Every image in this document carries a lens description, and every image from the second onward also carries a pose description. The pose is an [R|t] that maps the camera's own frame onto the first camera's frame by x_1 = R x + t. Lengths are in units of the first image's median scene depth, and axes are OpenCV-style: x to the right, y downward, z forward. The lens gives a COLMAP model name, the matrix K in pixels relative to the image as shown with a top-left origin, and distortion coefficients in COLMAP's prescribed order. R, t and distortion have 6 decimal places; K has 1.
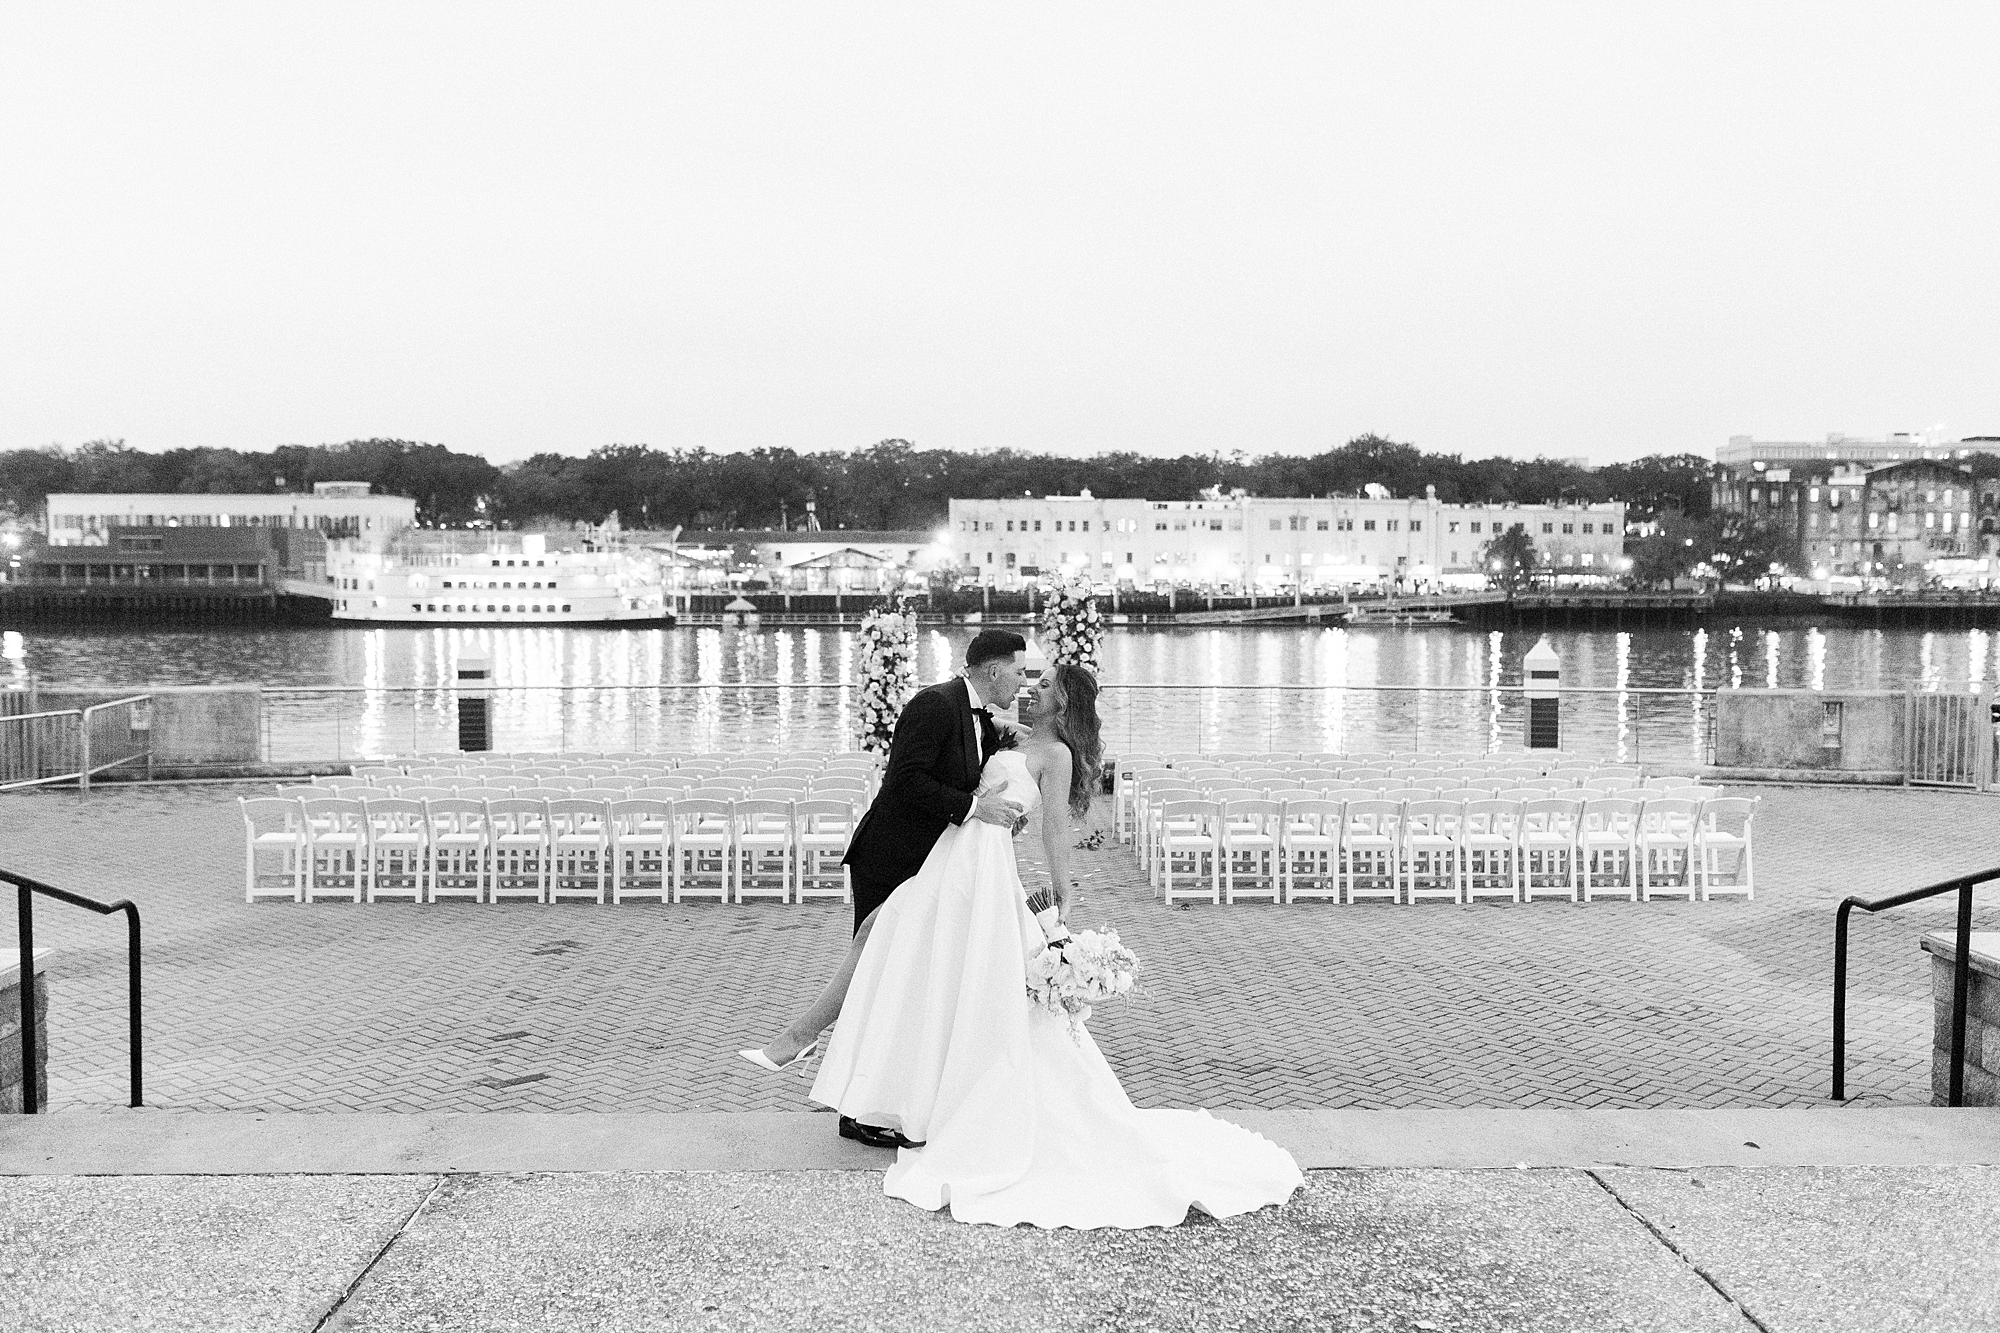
lens RADIAL K [[2000.1, 0, 1001.1], [0, 2000.1, 669.8], [0, 0, 1]] dist [0.092367, 0.000000]
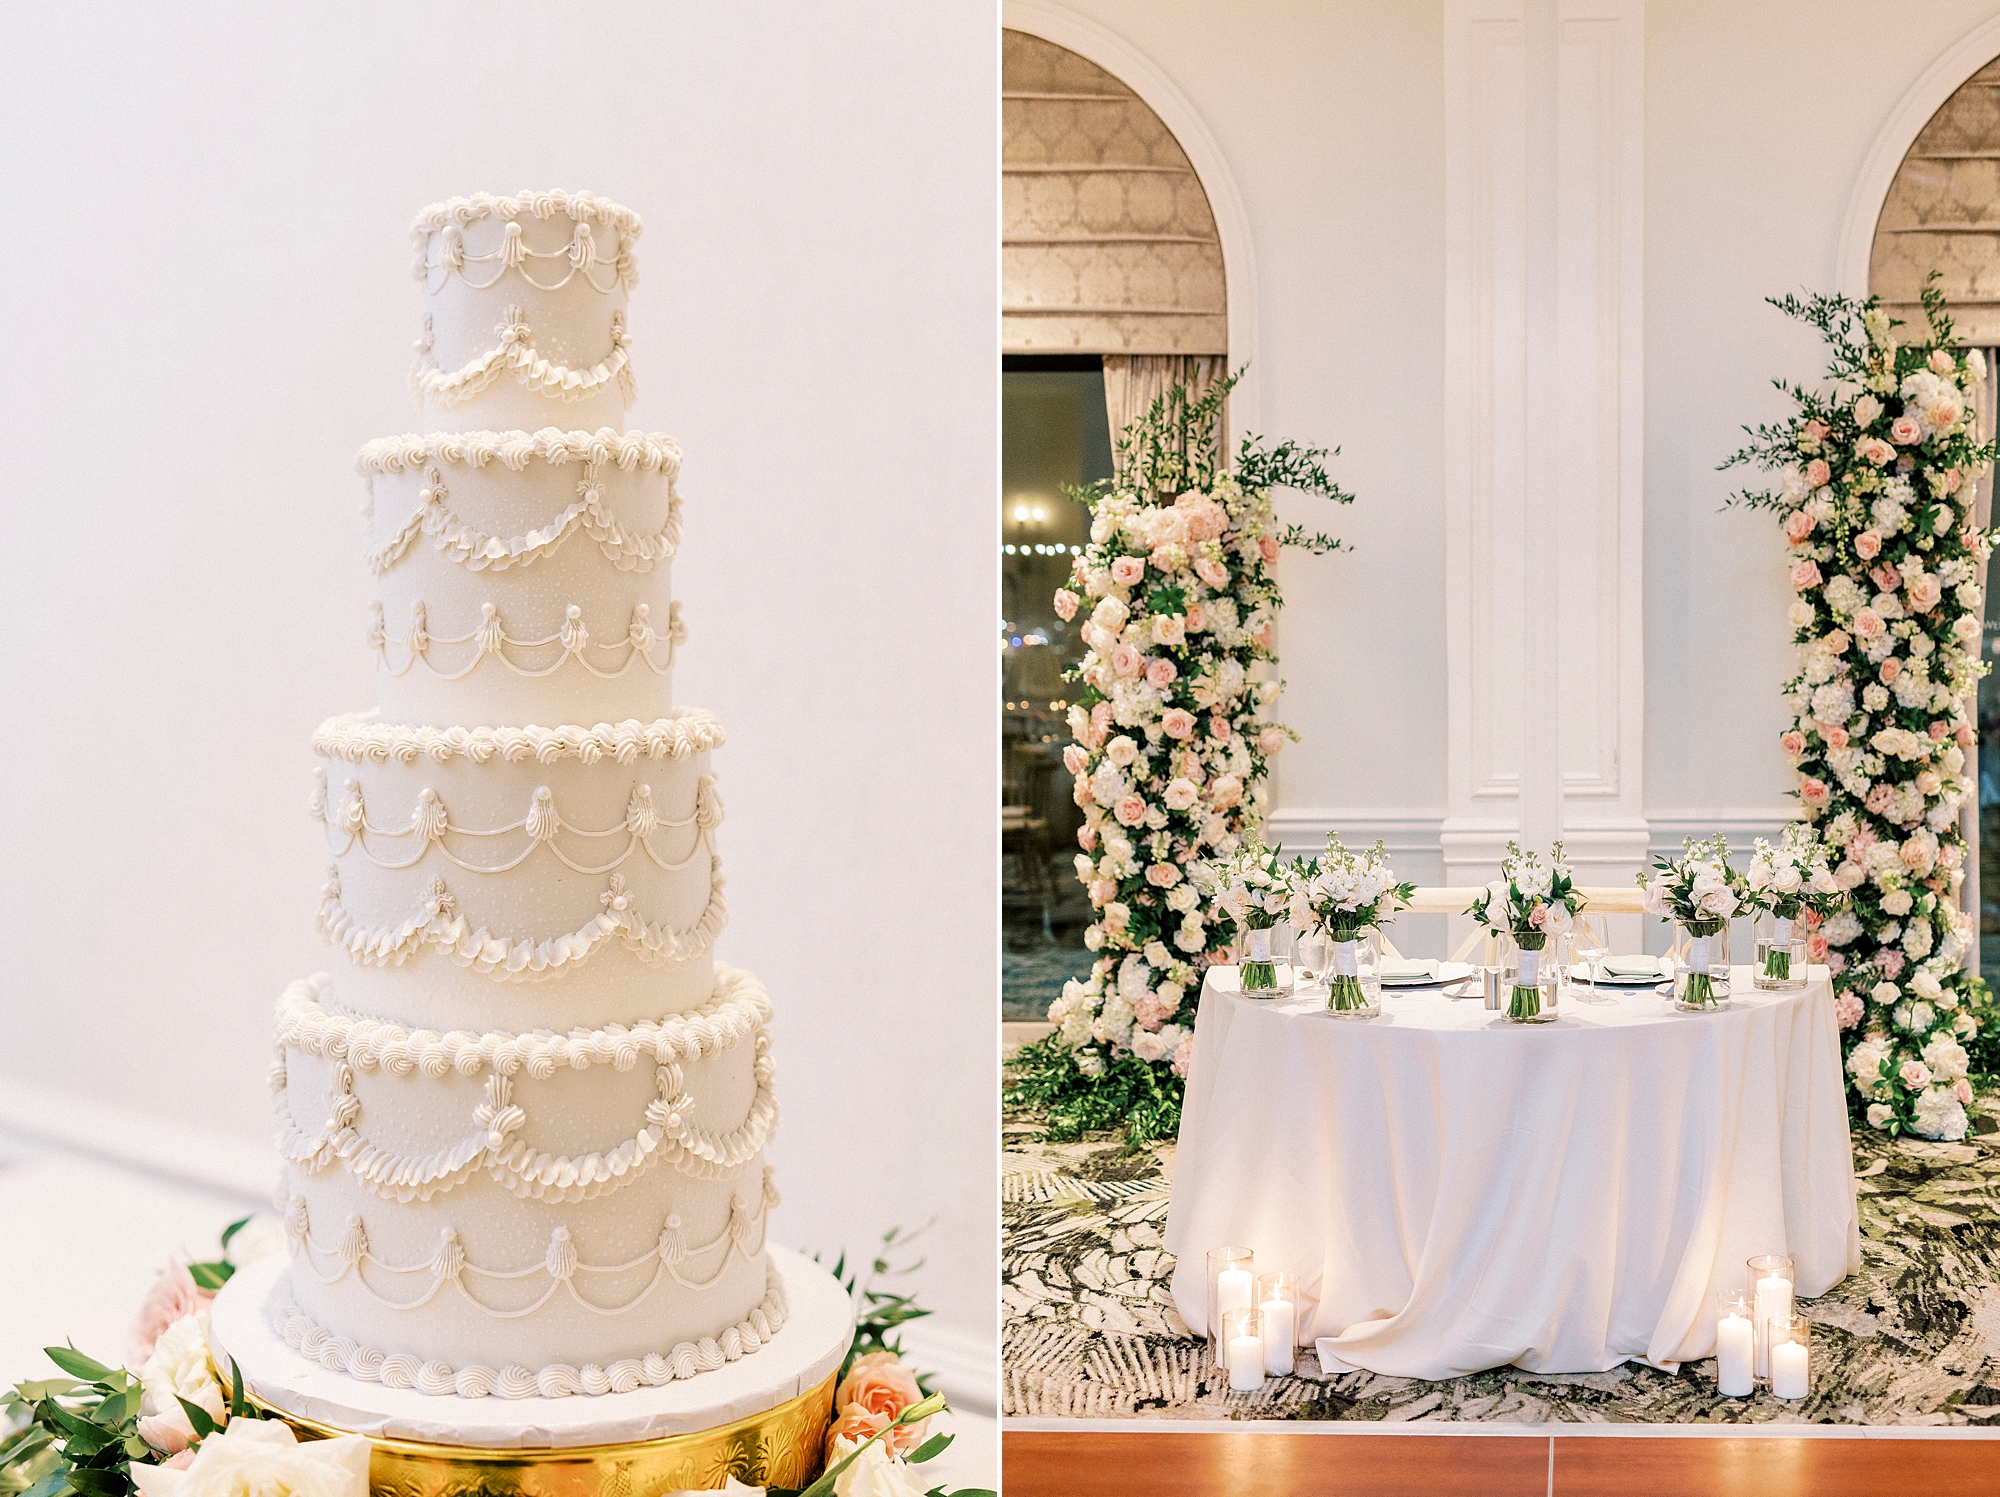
lens RADIAL K [[2818.8, 0, 999.9], [0, 2818.8, 748.7], [0, 0, 1]] dist [0.042472, 0.000000]
pose [[0.995910, -0.002471, -0.090313, -0.044850], [0.005446, 0.999450, 0.032710, -0.005223], [0.090182, -0.033068, 0.995376, 0.601260]]
